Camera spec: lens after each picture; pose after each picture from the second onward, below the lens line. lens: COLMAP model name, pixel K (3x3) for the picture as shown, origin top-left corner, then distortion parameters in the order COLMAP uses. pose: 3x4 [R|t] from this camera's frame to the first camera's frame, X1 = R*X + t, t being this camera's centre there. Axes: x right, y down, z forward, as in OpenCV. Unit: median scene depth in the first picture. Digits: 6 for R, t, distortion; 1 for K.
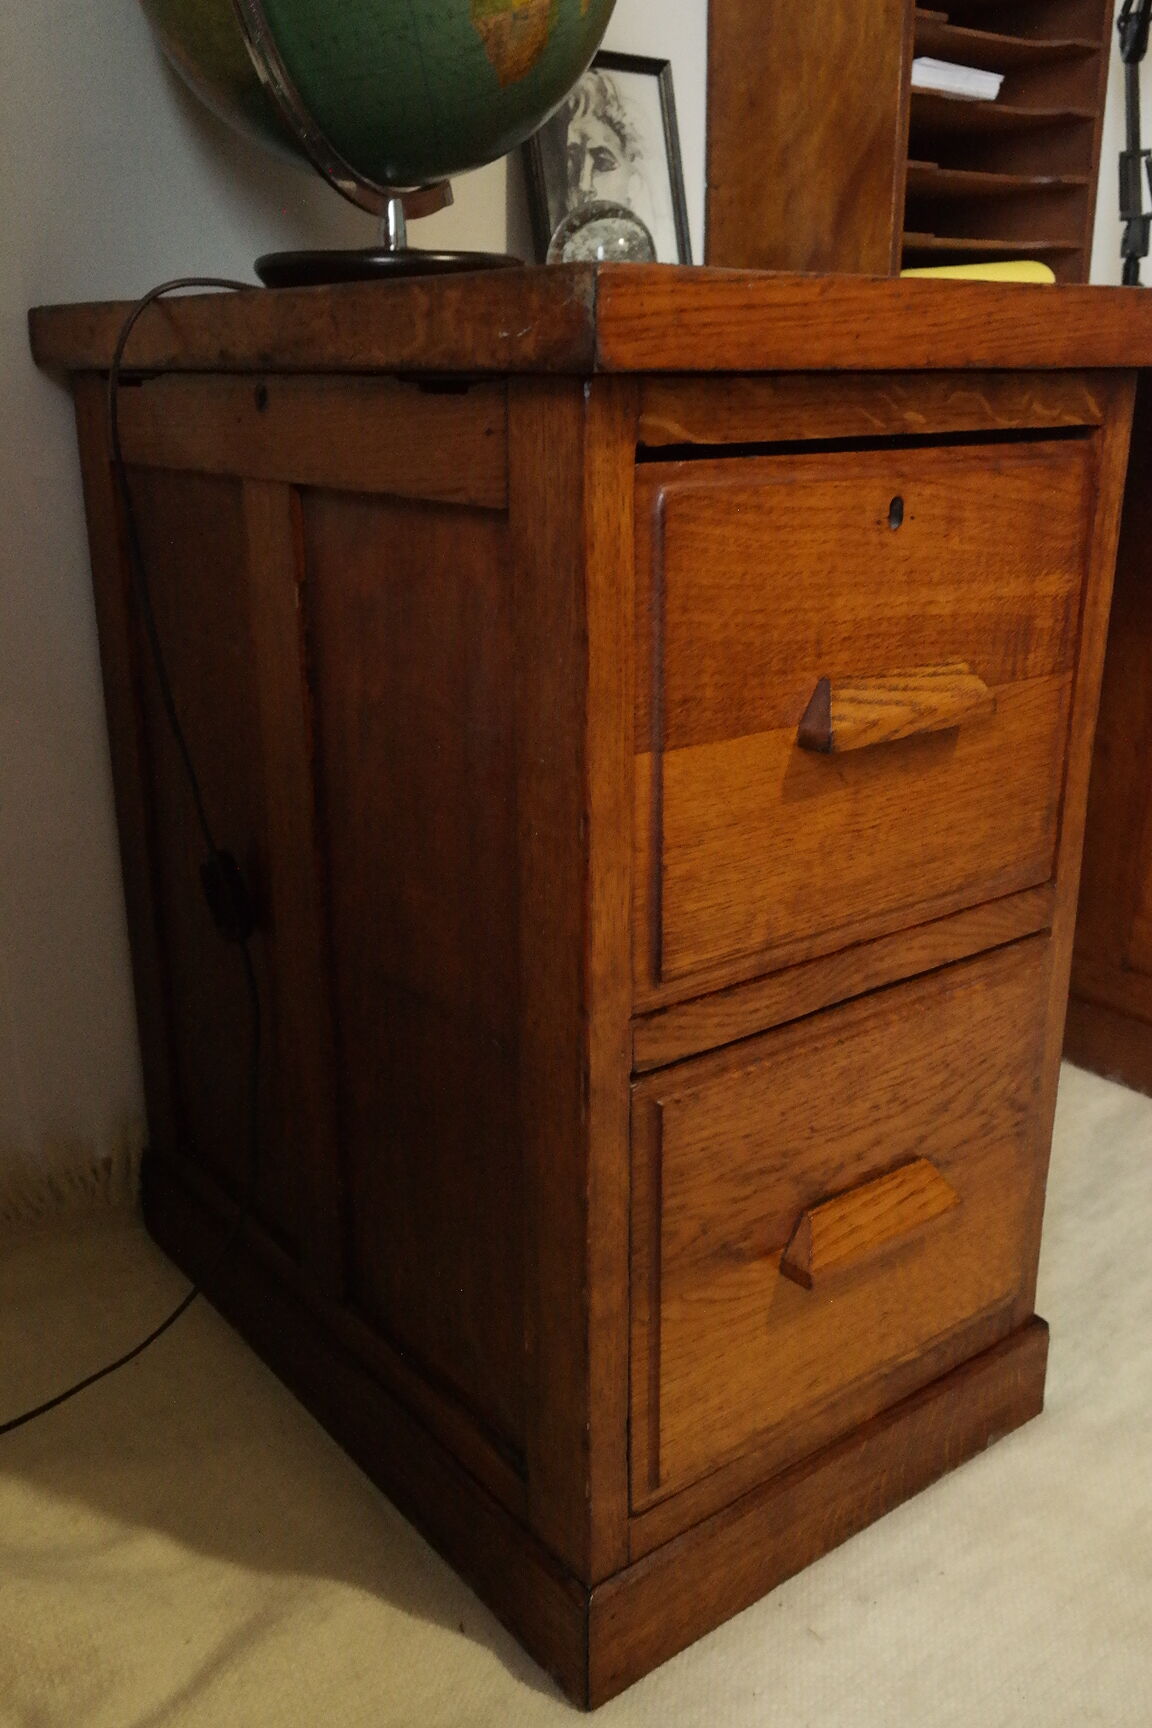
lens RADIAL K [[1501.9, 0, 564.2], [0, 1501.9, 866.9], [0, 0, 1]] dist [-0.015285, 0.021392]
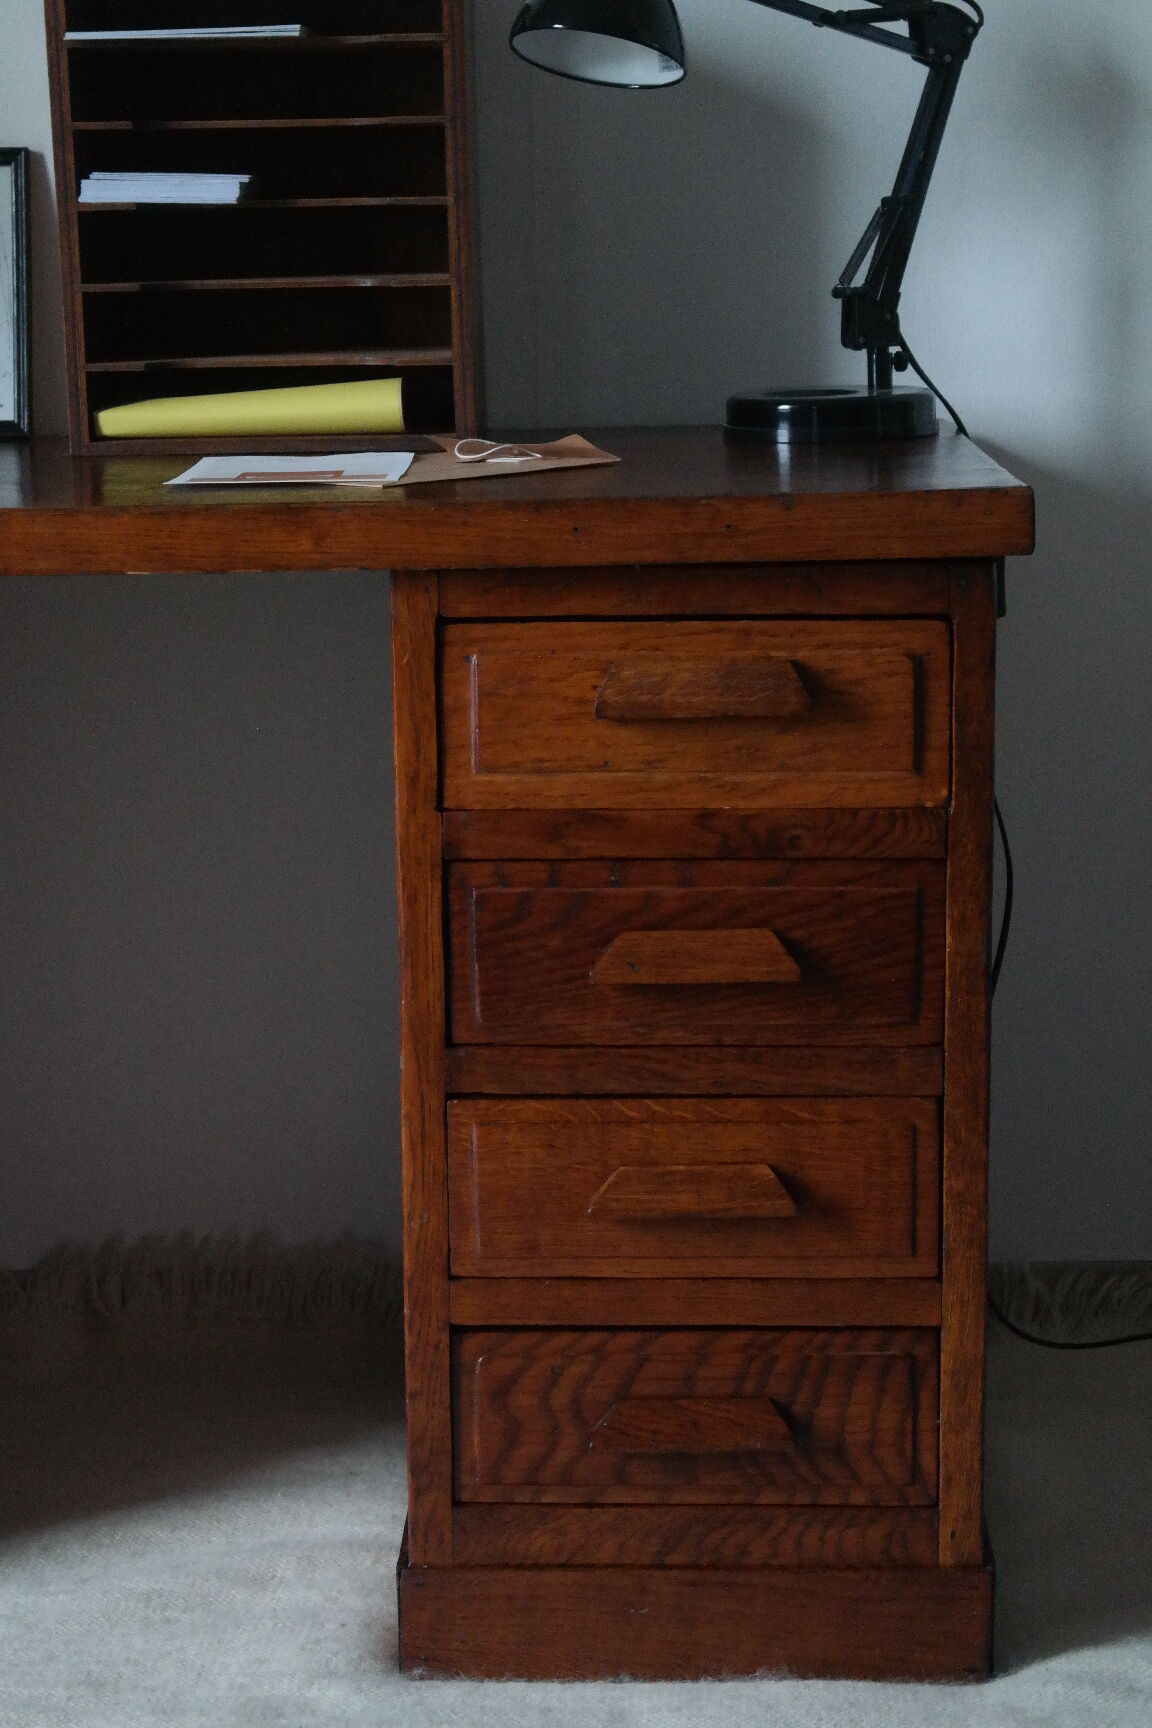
lens RADIAL K [[3492.4, 0, 609.6], [0, 3492.4, 843.7], [0, 0, 1]] dist [0.054120, 0.000000]
pose [[0.799646, 0.105321, -0.591163, 2.601780], [-0.186899, 0.979250, -0.078351, -0.097801], [0.570644, 0.173141, 0.802738, -0.566781]]
